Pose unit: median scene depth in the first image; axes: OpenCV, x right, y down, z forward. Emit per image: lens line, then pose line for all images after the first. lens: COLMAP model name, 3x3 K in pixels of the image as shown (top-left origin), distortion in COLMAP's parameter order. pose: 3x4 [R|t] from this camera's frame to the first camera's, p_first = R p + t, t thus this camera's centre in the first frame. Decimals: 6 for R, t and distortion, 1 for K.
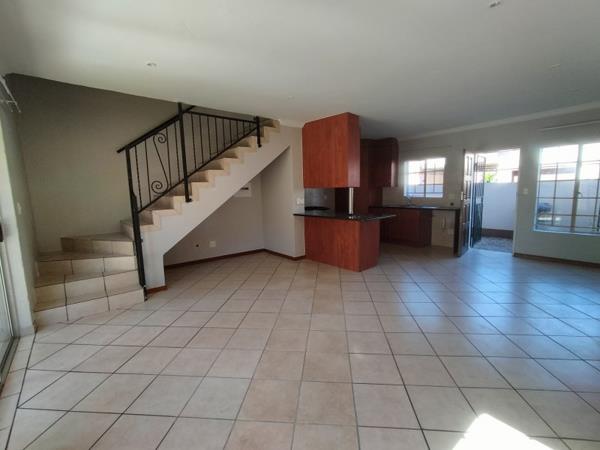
lens RADIAL K [[272.3, 0, 304.9], [0, 272.3, 226.7], [0, 0, 1]] dist [0.000843, 0.000375]
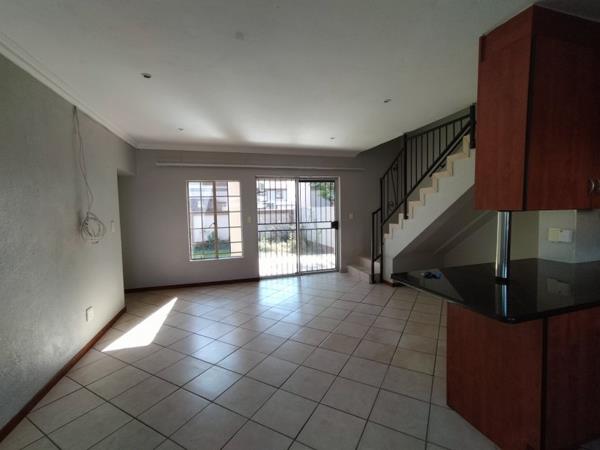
lens RADIAL K [[272.3, 0, 304.9], [0, 272.3, 226.7], [0, 0, 1]] dist [0.000843, 0.000375]
pose [[-0.406685, 0.081025, -0.909968, 0.768363], [-0.107945, 0.984820, 0.135934, -0.166156], [0.907169, 0.153509, -0.391765, 1.067089]]
